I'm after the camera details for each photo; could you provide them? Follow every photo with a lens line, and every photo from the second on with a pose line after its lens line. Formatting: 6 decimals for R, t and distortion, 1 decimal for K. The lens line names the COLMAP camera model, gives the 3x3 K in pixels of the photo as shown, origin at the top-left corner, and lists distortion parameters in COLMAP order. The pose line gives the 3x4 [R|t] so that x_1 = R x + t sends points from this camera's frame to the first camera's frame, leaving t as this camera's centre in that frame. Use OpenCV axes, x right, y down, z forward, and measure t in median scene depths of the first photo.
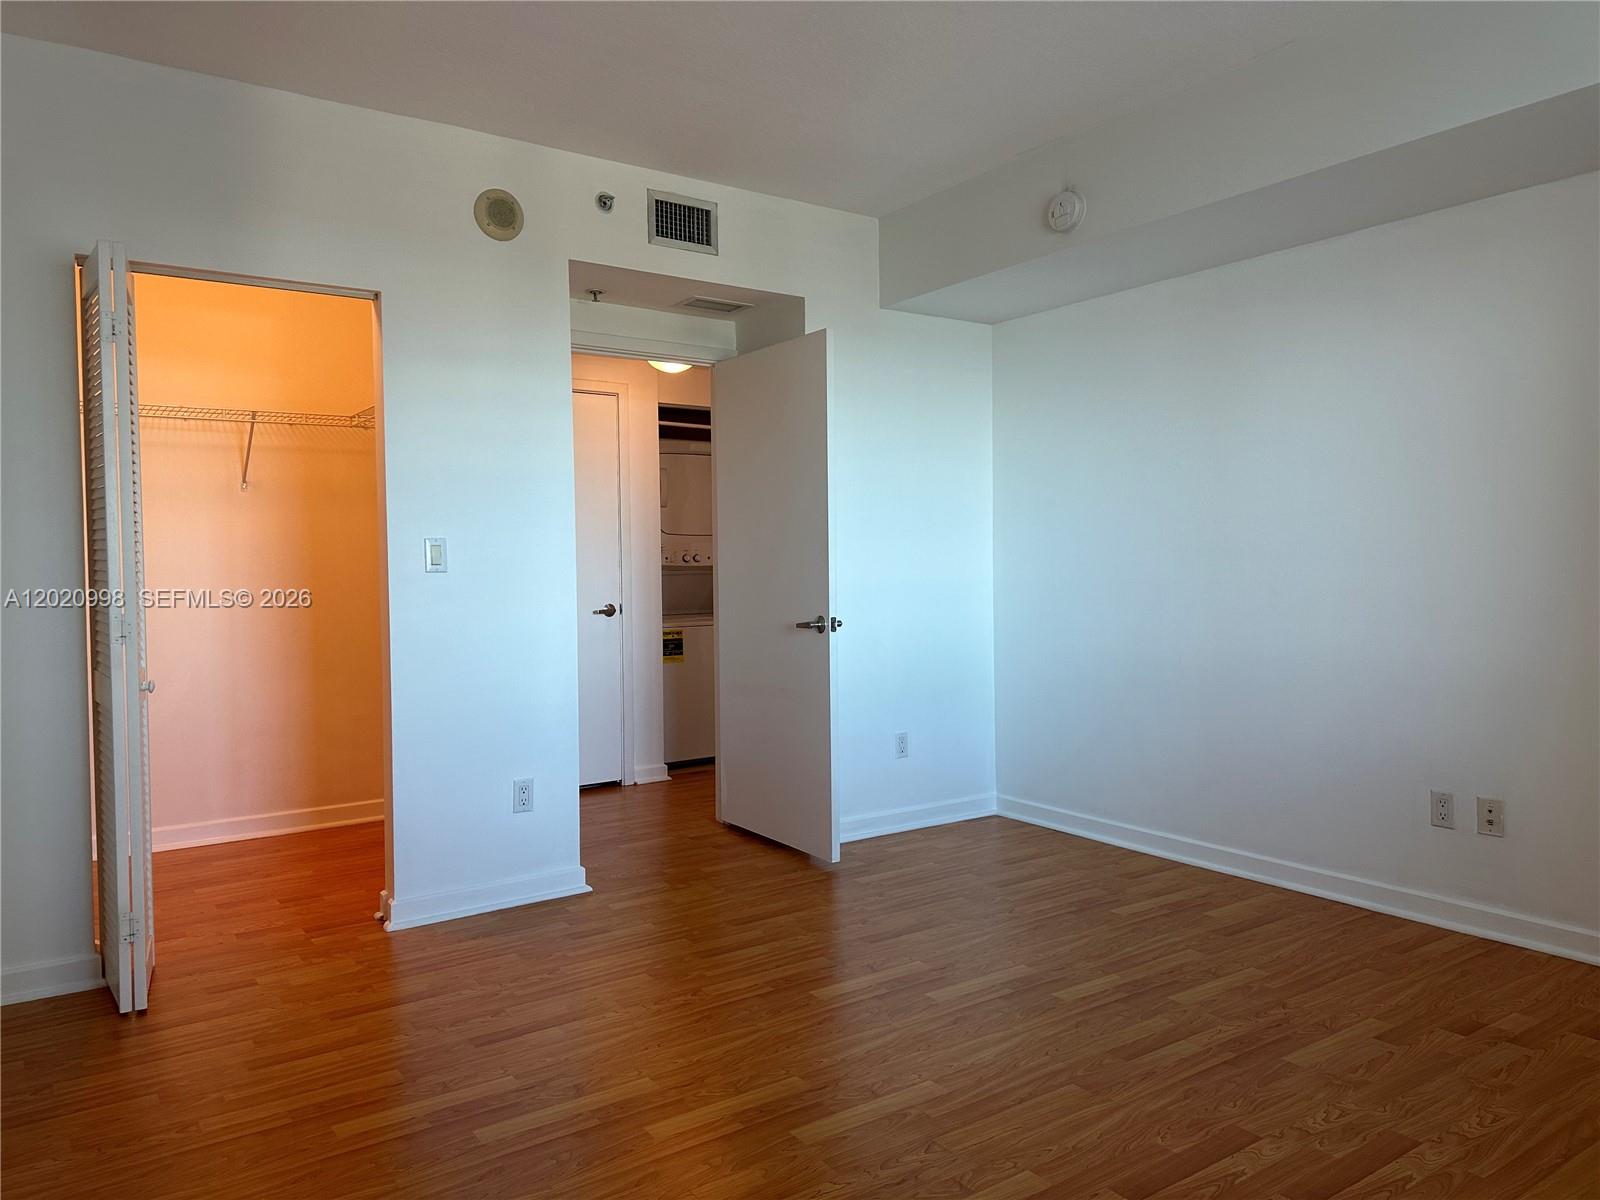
lens RADIAL K [[1136.3, 0, 802.7], [0, 1136.3, 593.3], [0, 0, 1]] dist [0.030837, -0.002337]
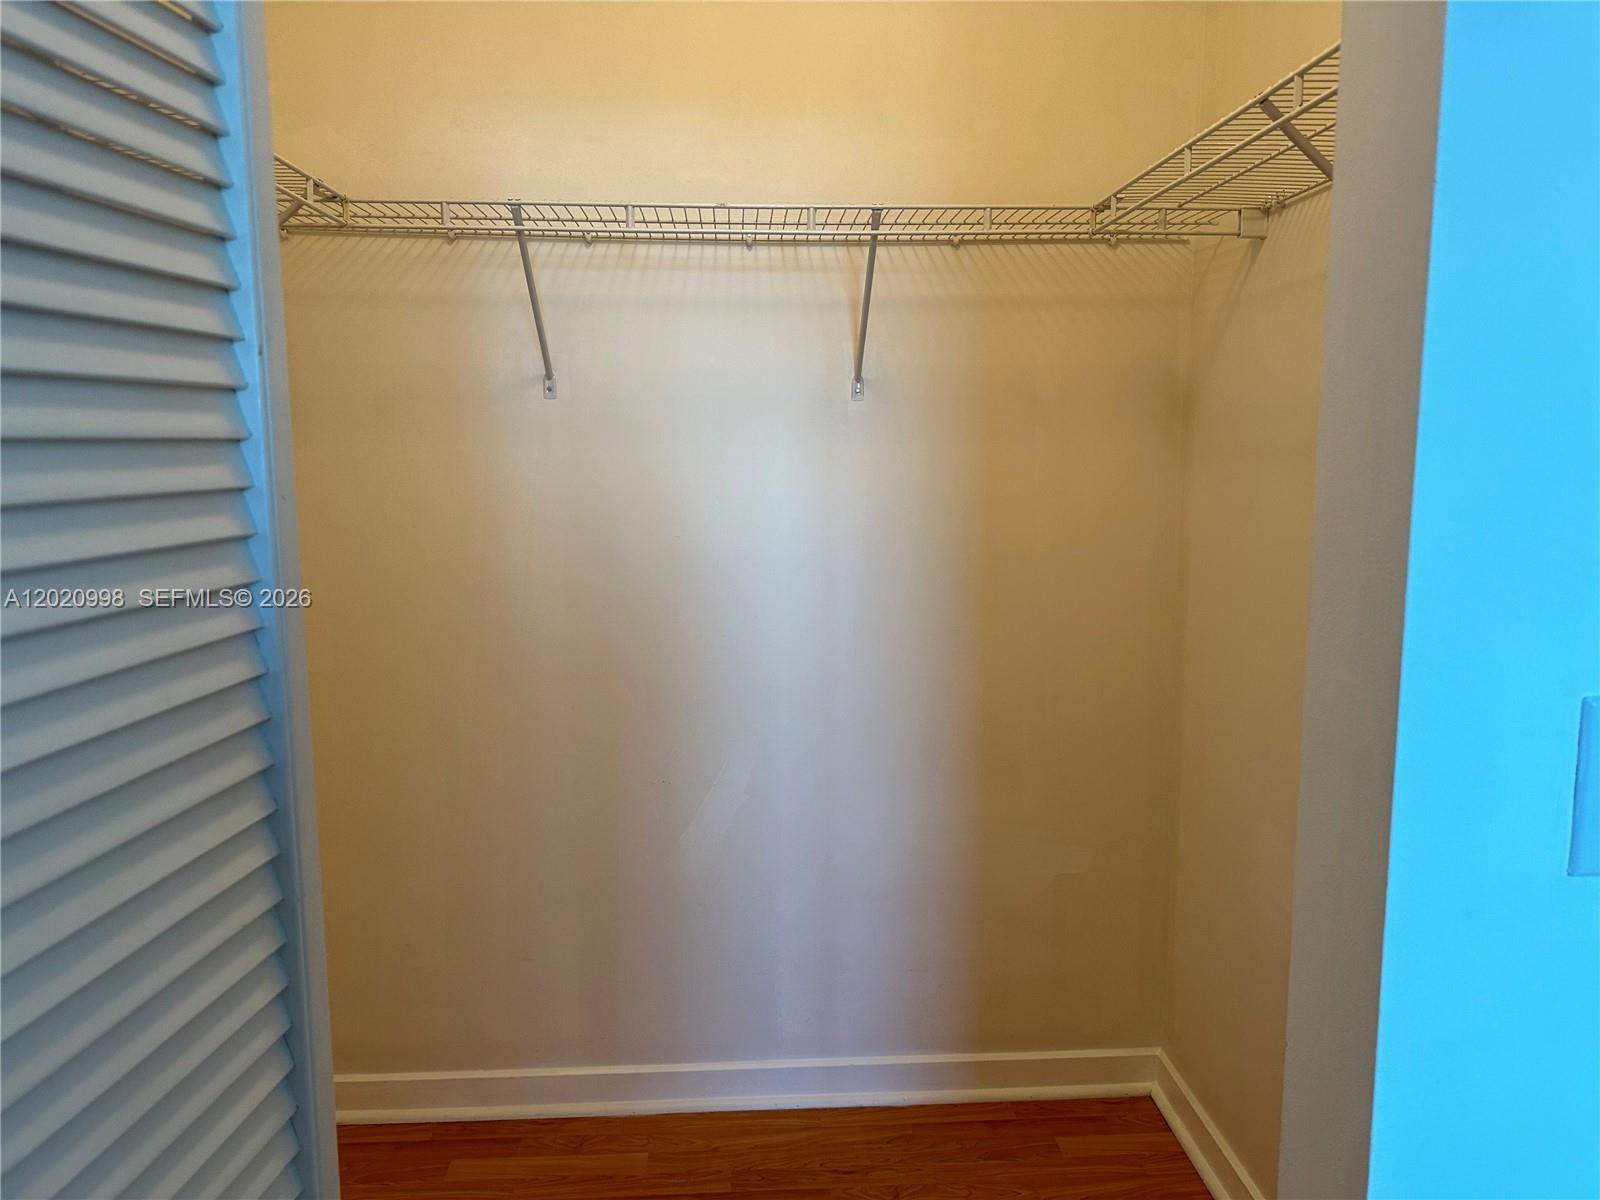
lens RADIAL K [[1136.3, 0, 805.8], [0, 1136.3, 599.7], [0, 0, 1]] dist [0.030837, -0.002337]
pose [[0.879446, 0.088018, -0.467791, -0.282236], [-0.016055, 0.987681, 0.155655, -0.080330], [0.475729, -0.129379, 0.870025, 0.575674]]
